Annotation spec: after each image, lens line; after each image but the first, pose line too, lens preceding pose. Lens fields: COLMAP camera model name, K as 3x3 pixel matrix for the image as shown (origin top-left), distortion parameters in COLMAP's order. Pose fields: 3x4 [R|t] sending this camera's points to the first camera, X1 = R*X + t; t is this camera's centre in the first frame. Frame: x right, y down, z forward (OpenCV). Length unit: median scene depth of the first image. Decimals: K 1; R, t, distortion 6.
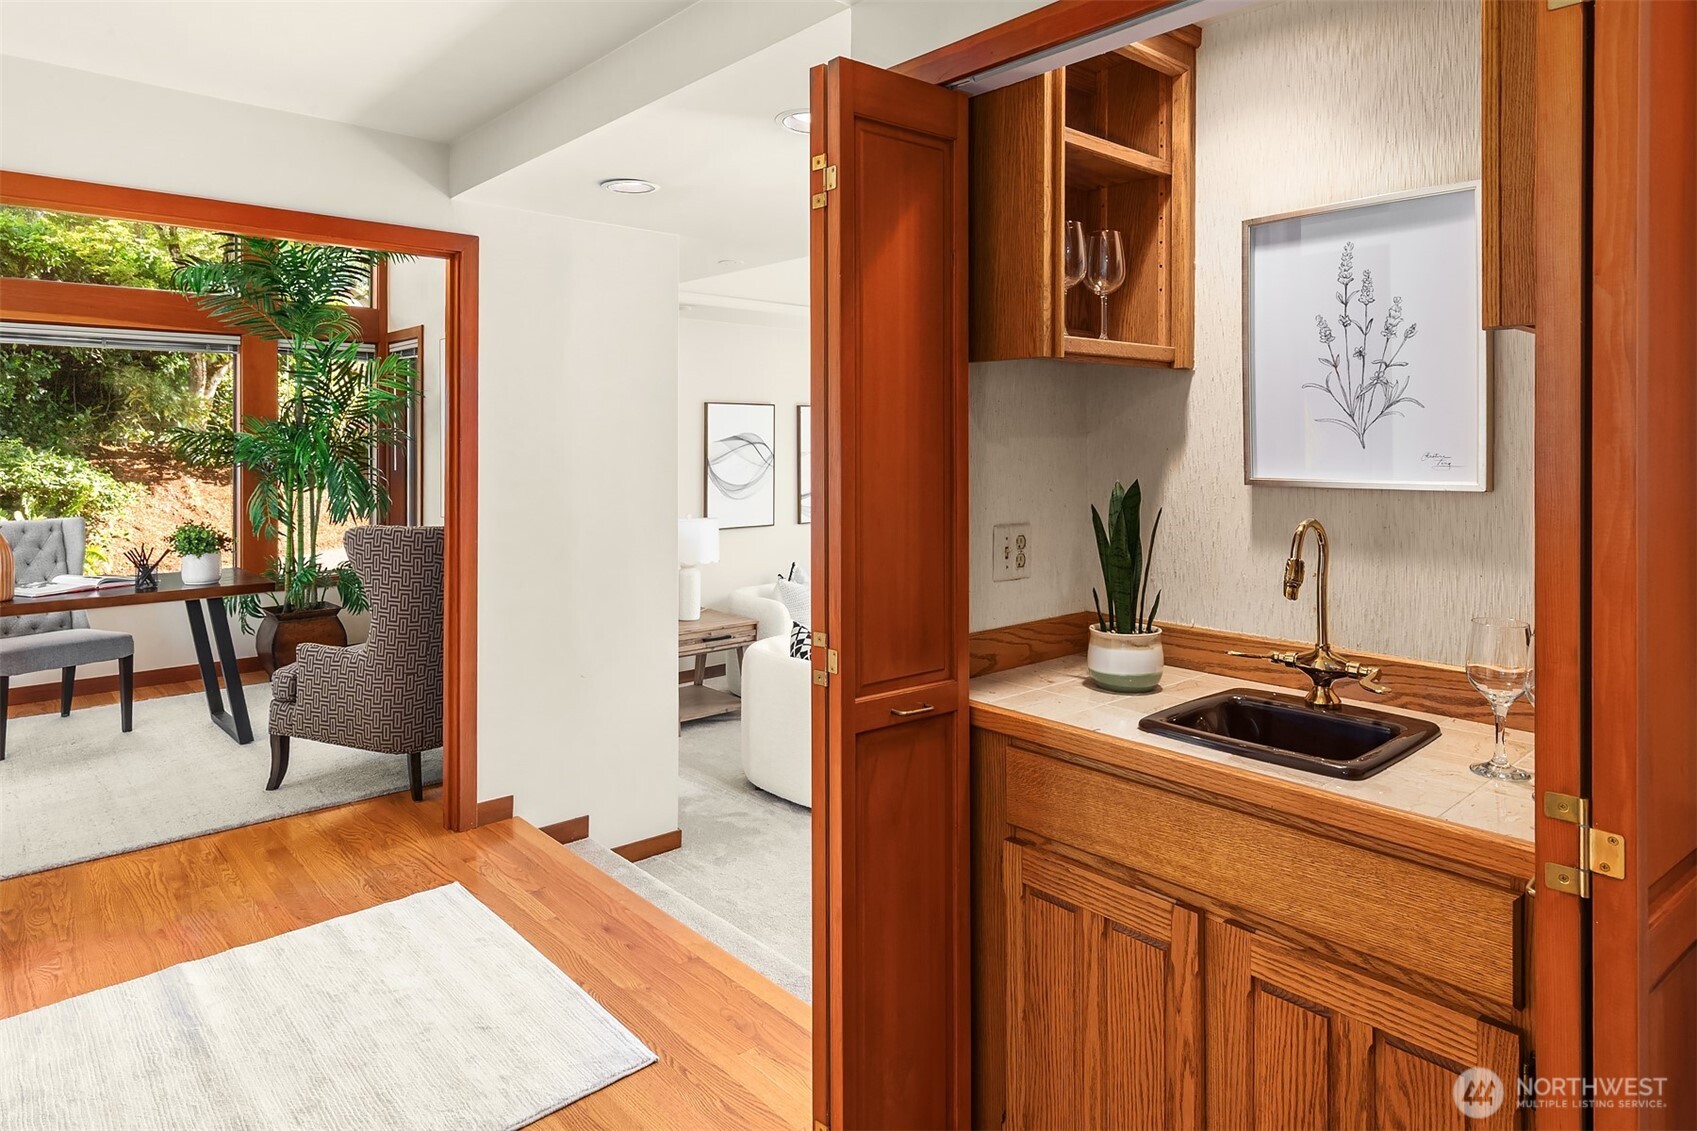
lens RADIAL K [[965.7, 0, 827.2], [0, 965.7, 444.3], [0, 0, 1]] dist [0.015833, -0.002290]
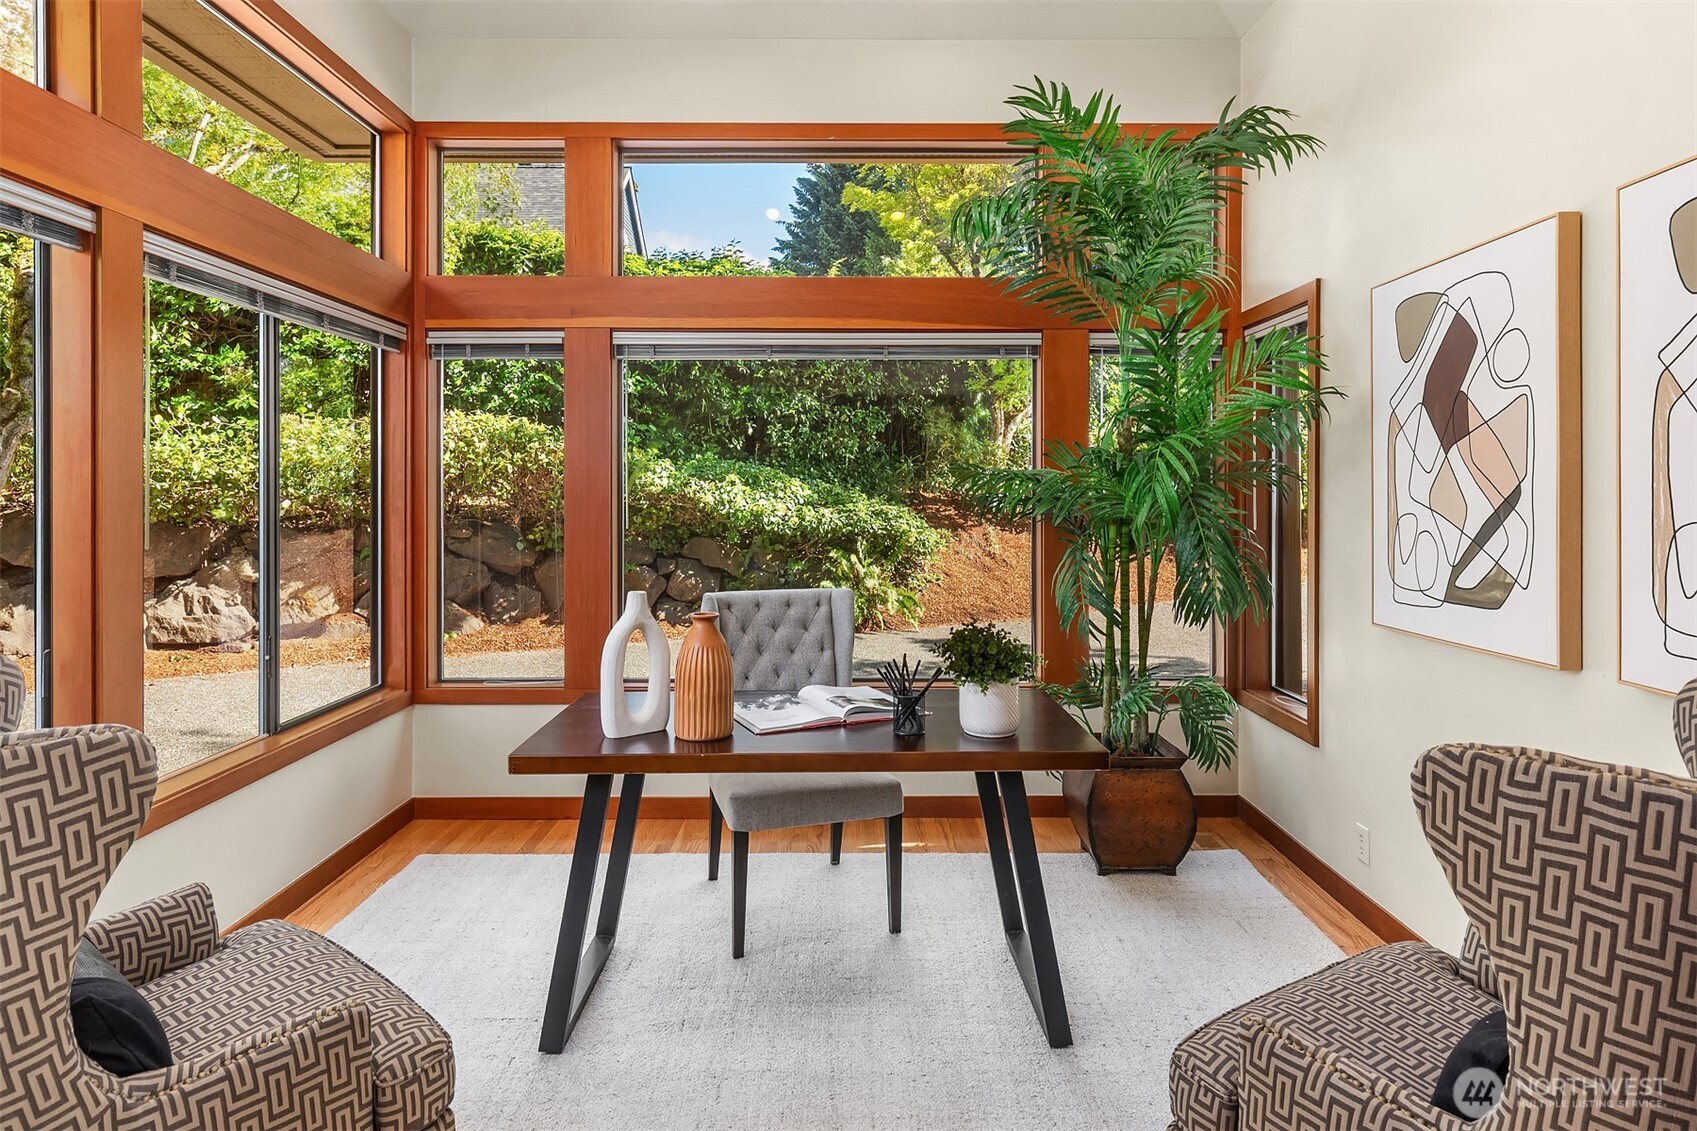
lens RADIAL K [[965.7, 0, 848.5], [0, 965.7, 495.6], [0, 0, 1]] dist [0.015833, -0.002290]
pose [[0.745507, 0.002486, -0.666494, -0.132317], [-0.001107, 0.999996, 0.002492, 0.002141], [0.666497, -0.001120, 0.745507, 0.210977]]
